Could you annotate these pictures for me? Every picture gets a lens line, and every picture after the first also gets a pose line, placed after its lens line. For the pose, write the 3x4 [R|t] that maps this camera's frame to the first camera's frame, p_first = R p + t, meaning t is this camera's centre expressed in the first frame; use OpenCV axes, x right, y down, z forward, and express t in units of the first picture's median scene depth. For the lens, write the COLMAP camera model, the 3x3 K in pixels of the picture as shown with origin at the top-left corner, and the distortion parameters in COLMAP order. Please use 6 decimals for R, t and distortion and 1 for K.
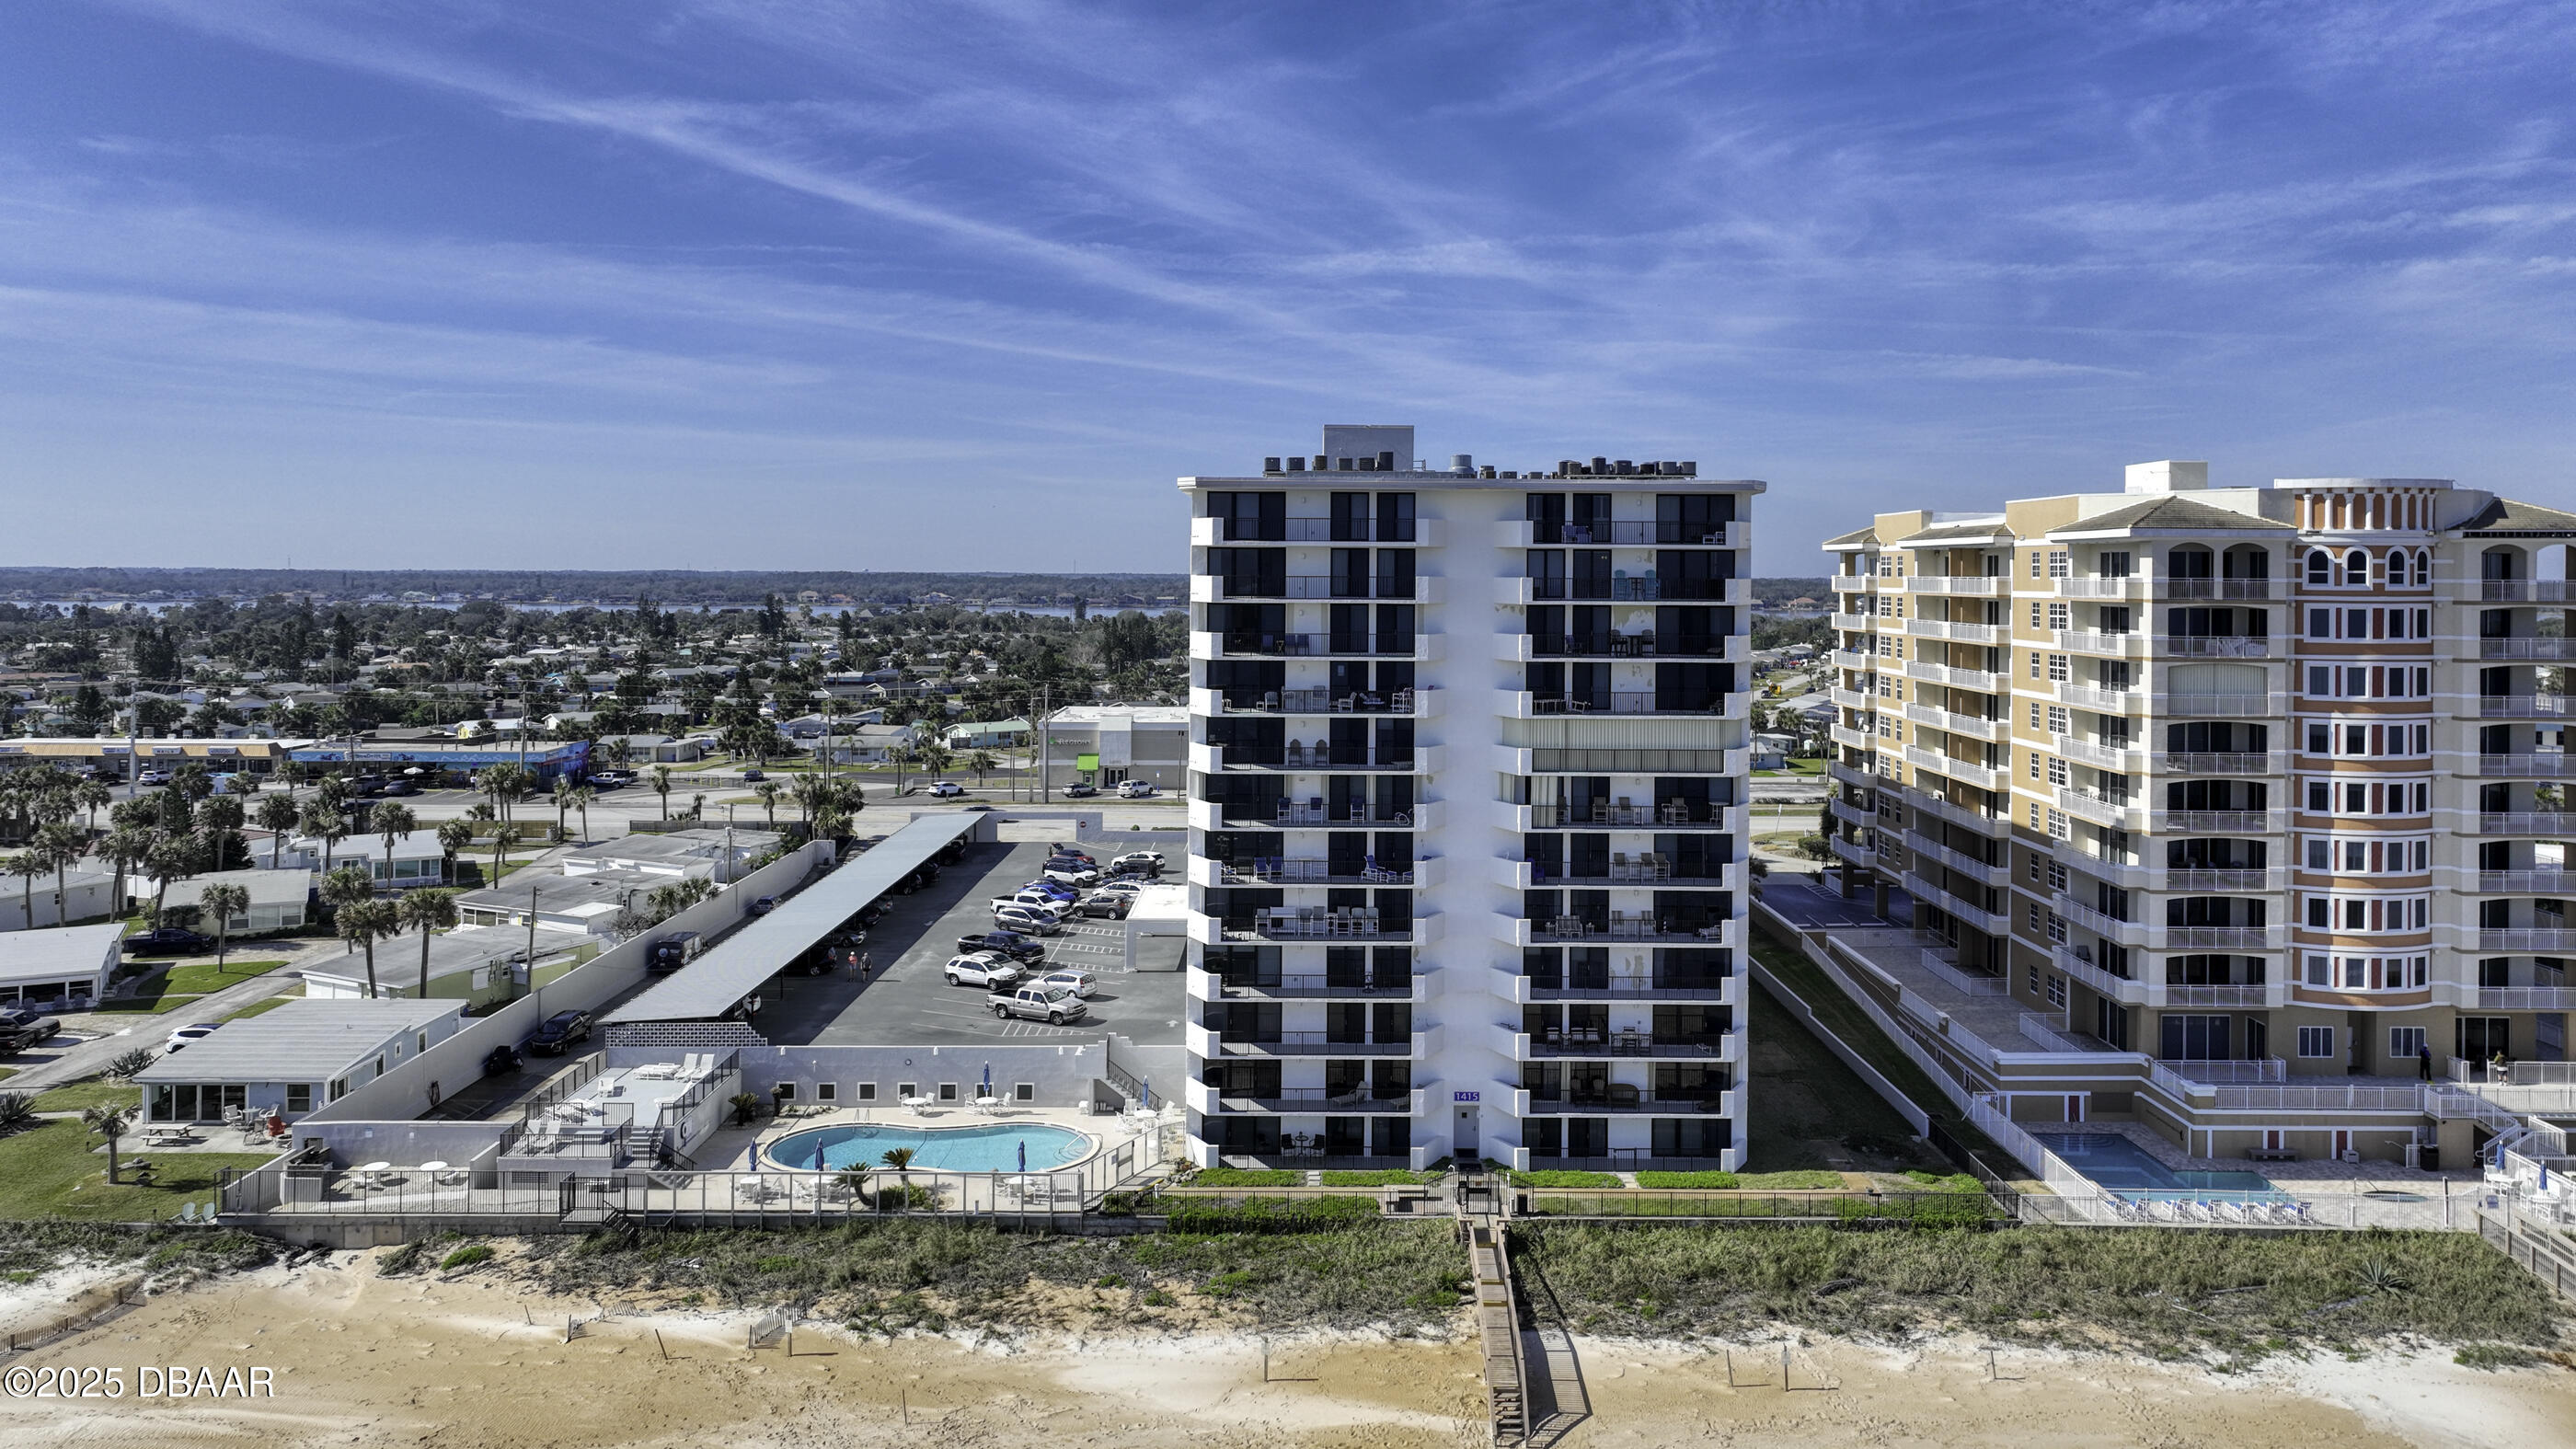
lens RADIAL K [[1825.6, 0, 1288.0], [0, 1825.6, 724.5], [0, 0, 1]] dist [0.020822, 0.001083]
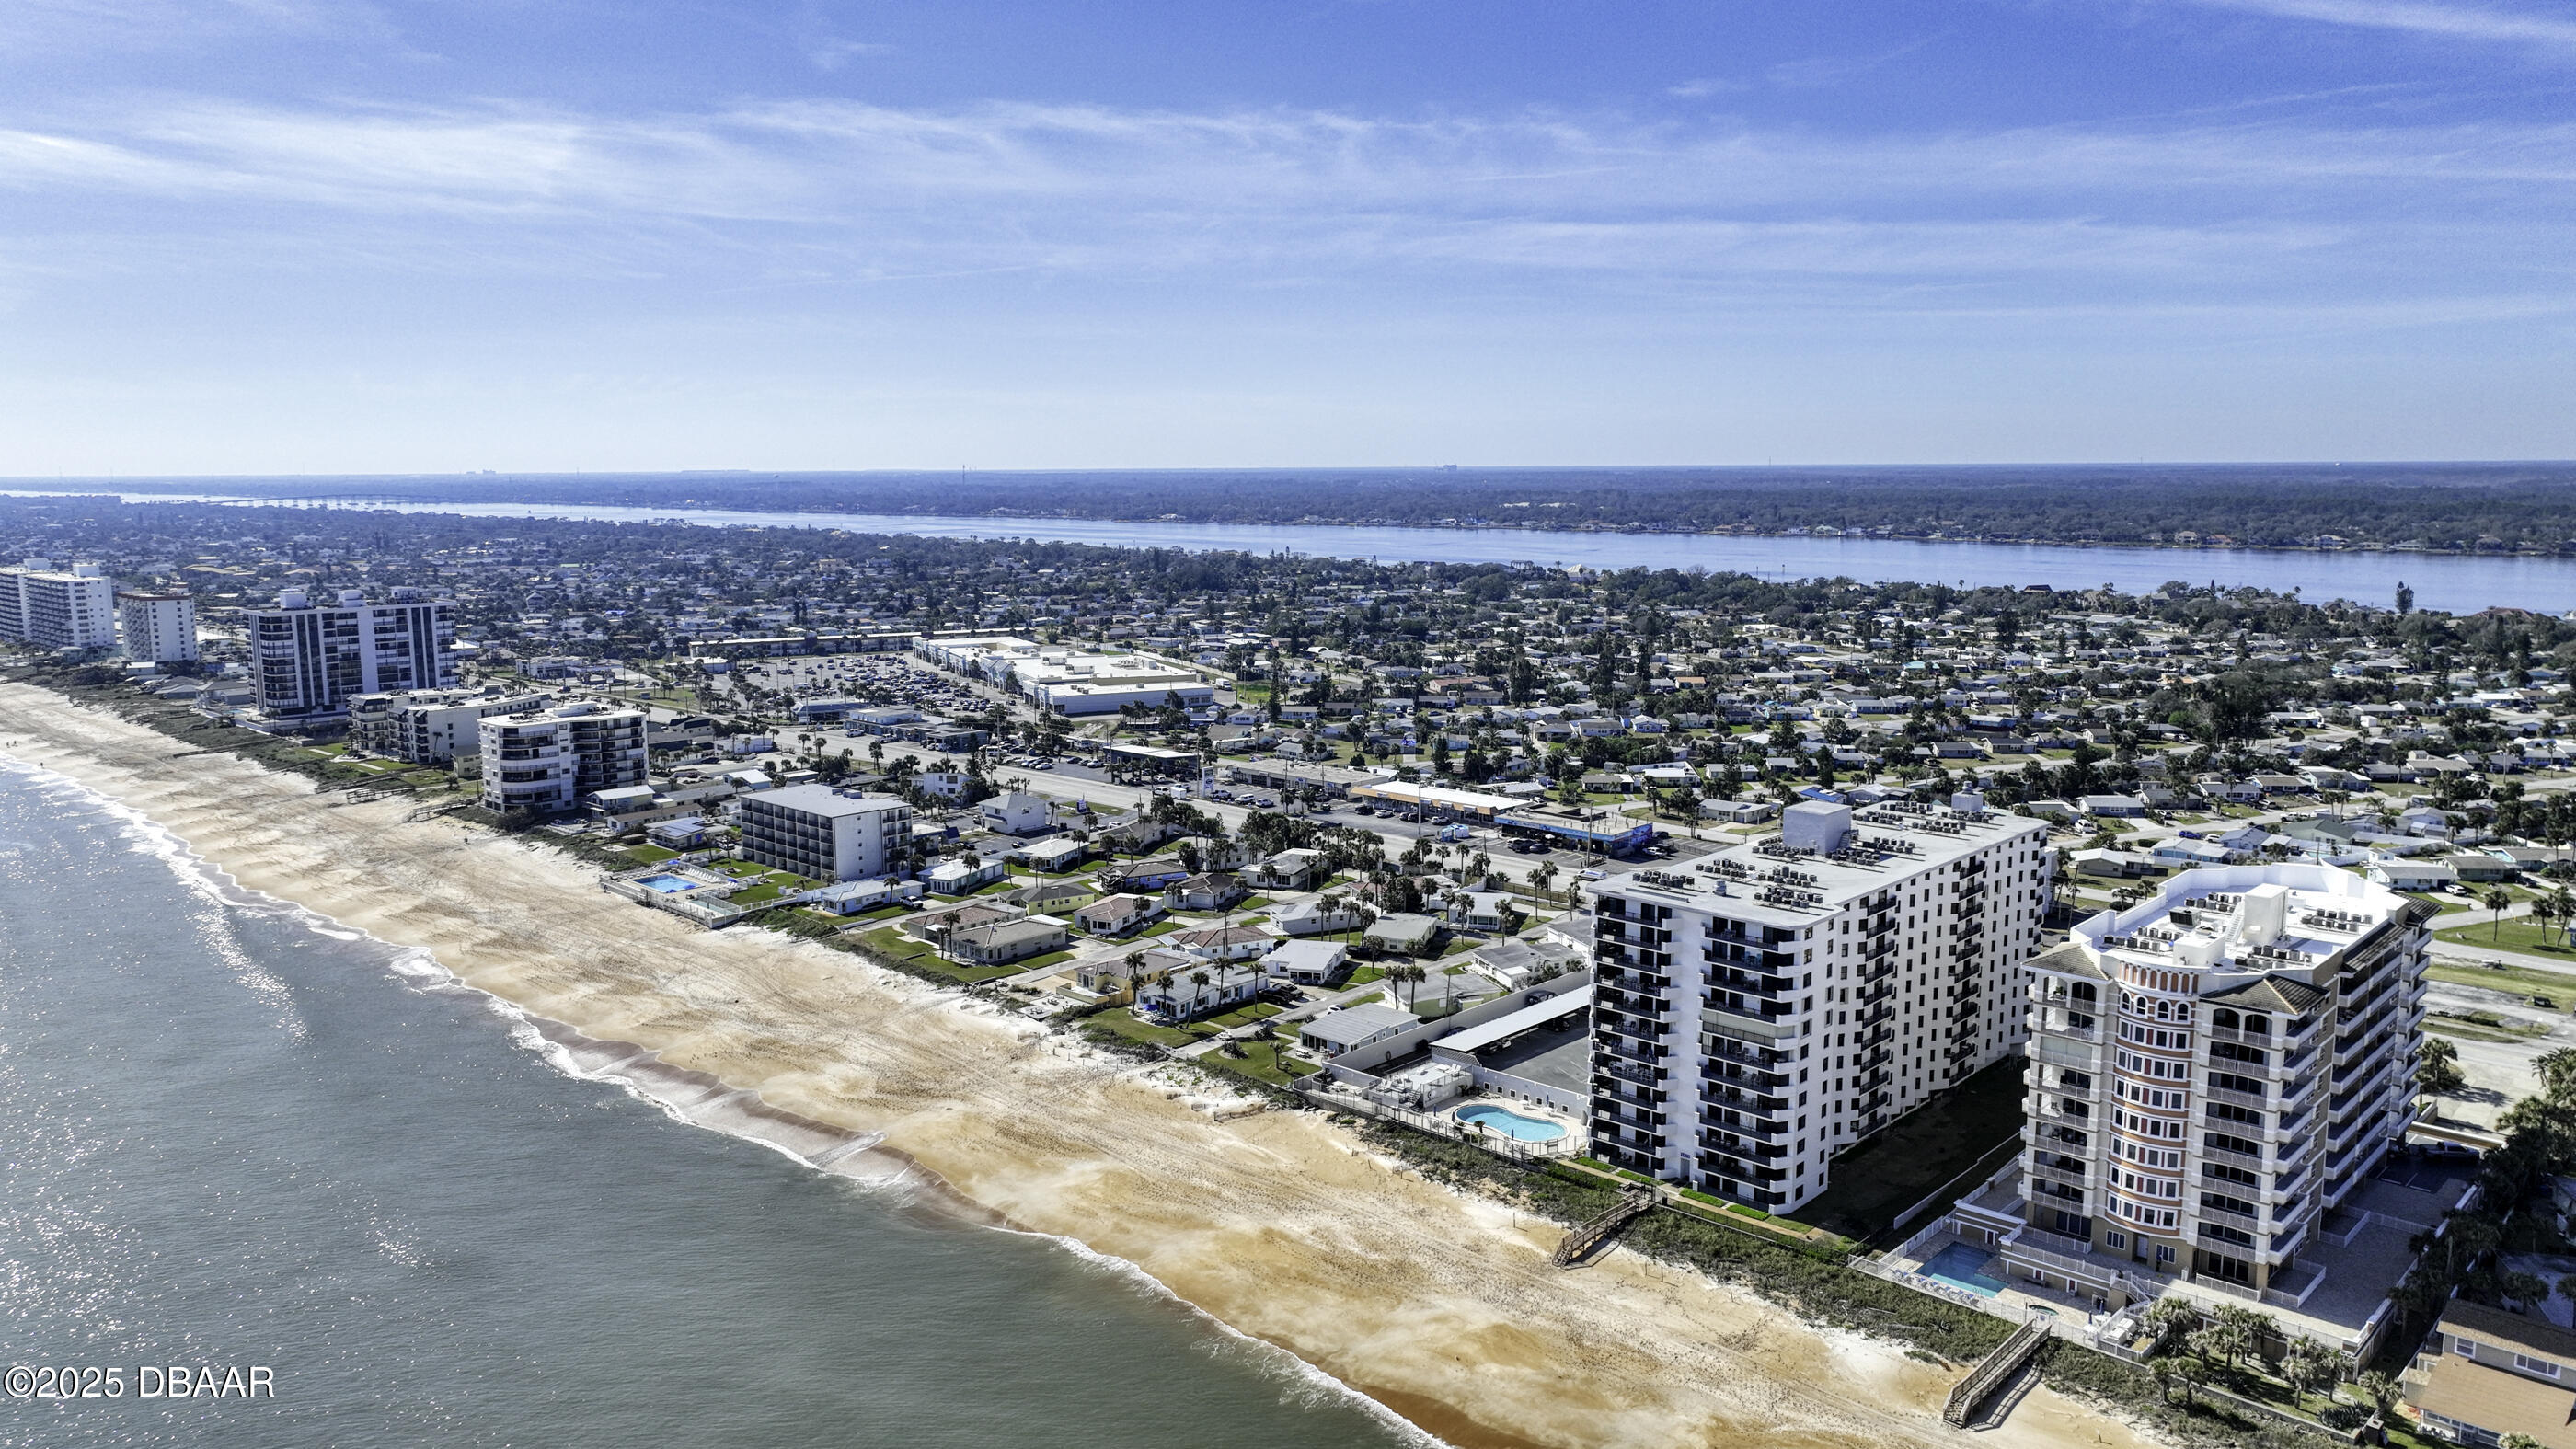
lens RADIAL K [[1825.6, 0, 1288.0], [0, 1825.6, 724.5], [0, 0, 1]] dist [0.020822, 0.001083]
pose [[0.724723, 0.088786, -0.683296, 1.221847], [-0.047558, 0.995744, 0.078943, -0.489485], [0.687397, -0.024716, 0.725862, -1.010309]]
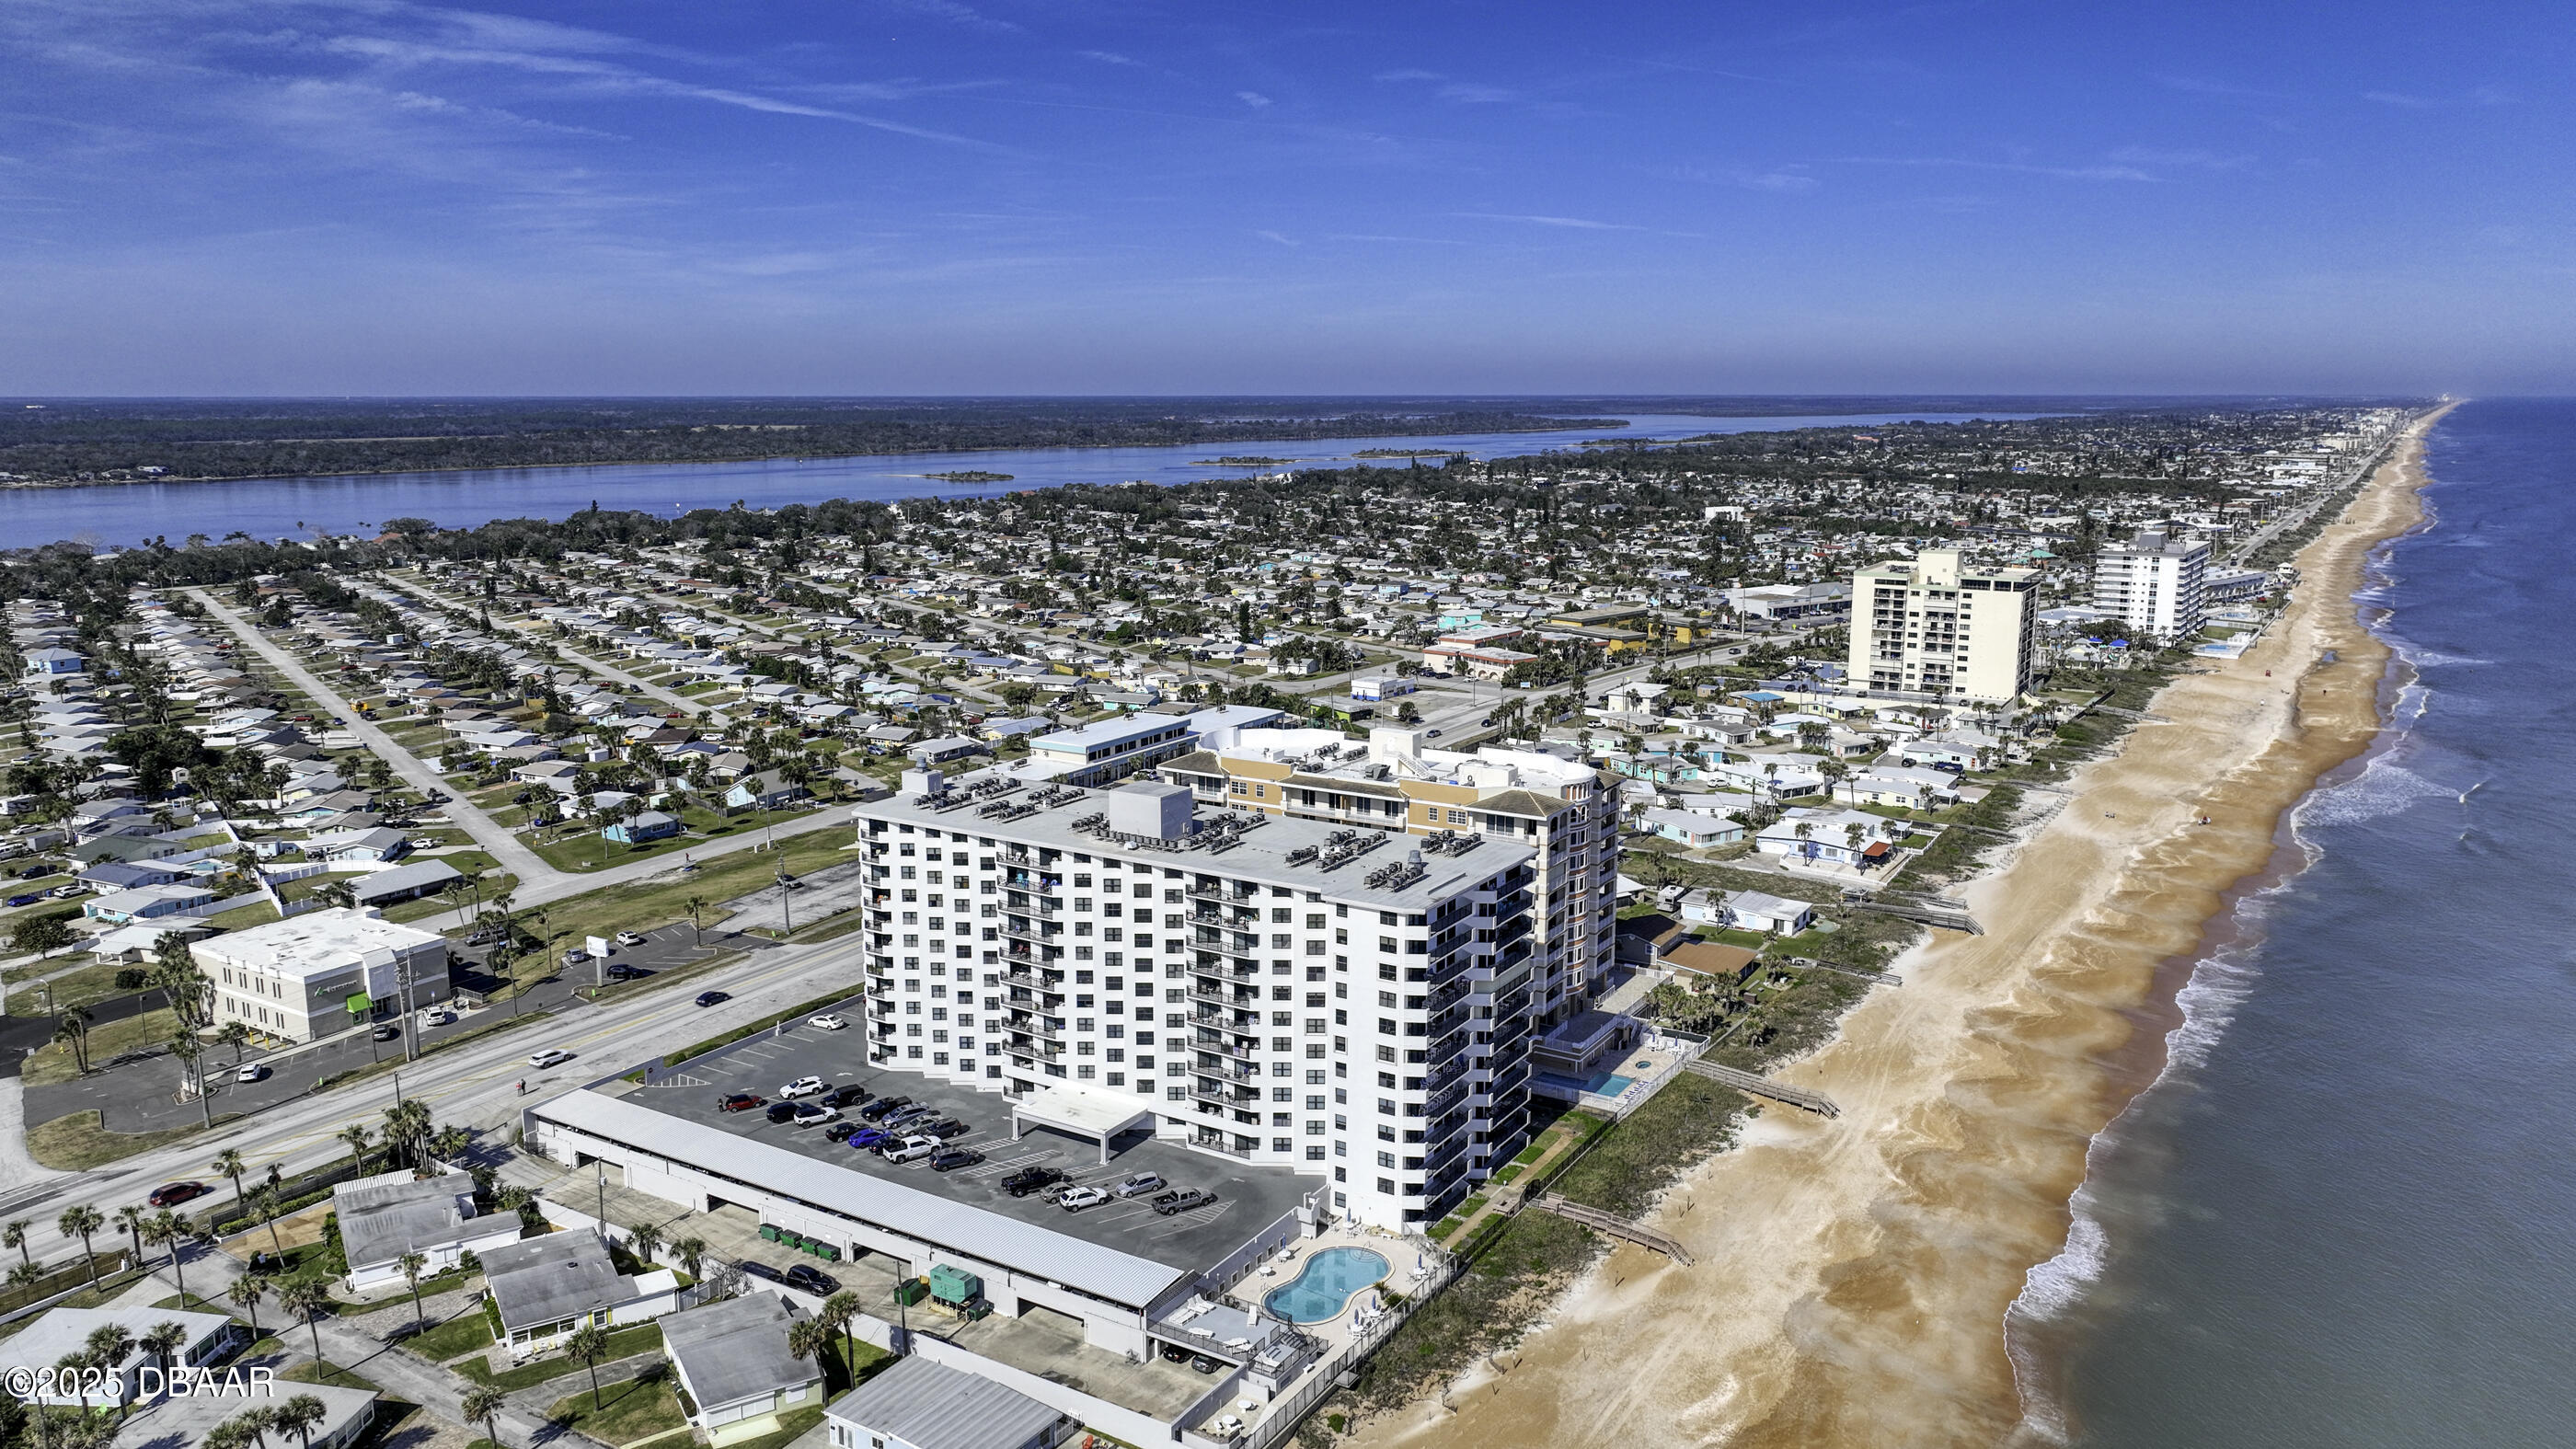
lens RADIAL K [[1825.6, 0, 1288.0], [0, 1825.6, 724.5], [0, 0, 1]] dist [0.020822, 0.001083]
pose [[0.506498, -0.160513, 0.847169, -1.666201], [0.066579, 0.986867, 0.147175, -0.601447], [-0.859667, -0.018140, 0.510533, 0.071128]]
